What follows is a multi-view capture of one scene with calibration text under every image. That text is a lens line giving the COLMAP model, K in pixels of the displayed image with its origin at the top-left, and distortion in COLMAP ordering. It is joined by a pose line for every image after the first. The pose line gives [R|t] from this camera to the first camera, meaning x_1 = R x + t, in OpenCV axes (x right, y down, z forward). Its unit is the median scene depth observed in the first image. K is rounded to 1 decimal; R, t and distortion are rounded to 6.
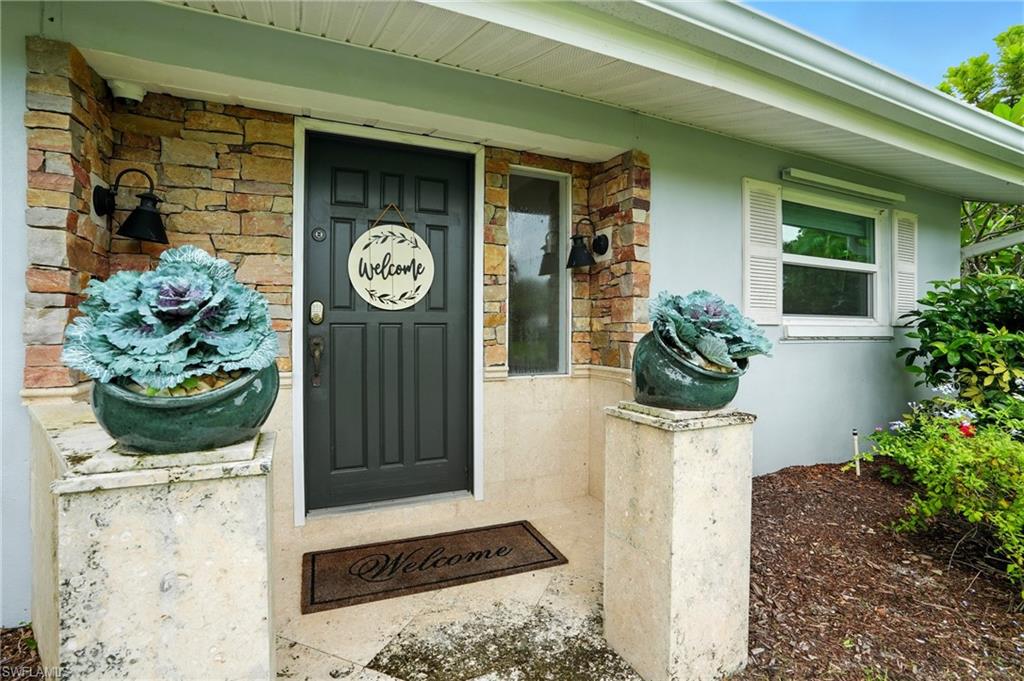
lens RADIAL K [[474.3, 0, 512.0], [0, 474.3, 340.5], [0, 0, 1]] dist [-0.068649, 0.026151]
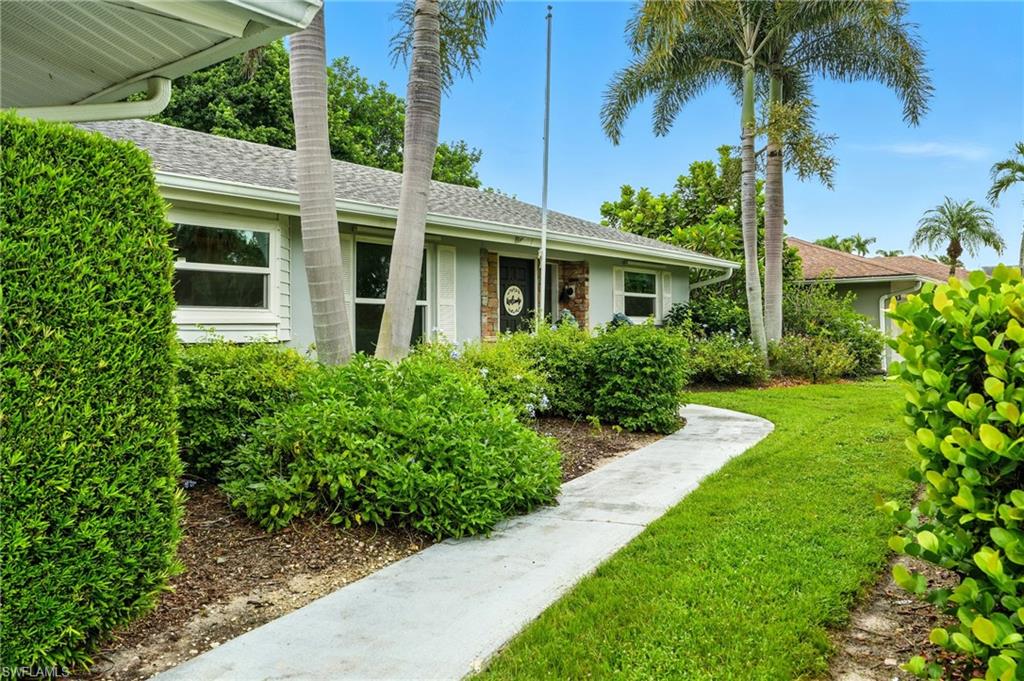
lens RADIAL K [[761.2, 0, 511.4], [0, 761.2, 312.6], [0, 0, 1]] dist [0.004007, 0.000423]
pose [[0.897395, 0.002288, 0.441222, -2.199571], [0.017324, 0.999033, -0.040415, 0.099665], [-0.440888, 0.043912, 0.896487, -2.988344]]
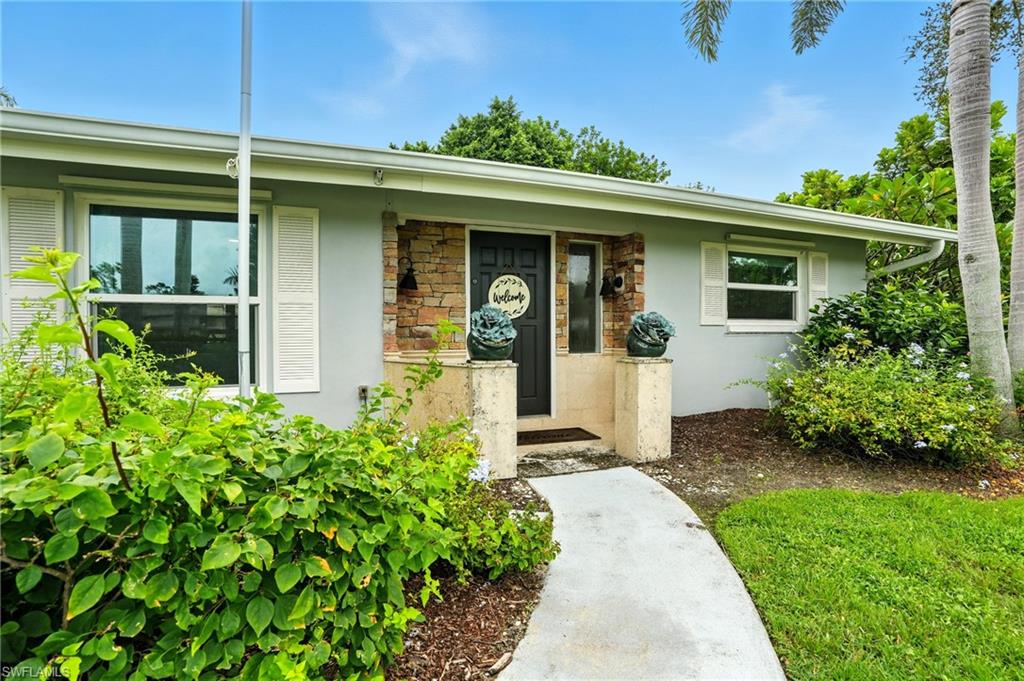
lens RADIAL K [[474.3, 0, 512.0], [0, 474.3, 340.5], [0, 0, 1]] dist [-0.068649, 0.026151]
pose [[0.997527, -0.003856, -0.070176, -0.102067], [0.003563, 0.999984, -0.004292, 0.031997], [0.070191, 0.004031, 0.997525, -0.906465]]
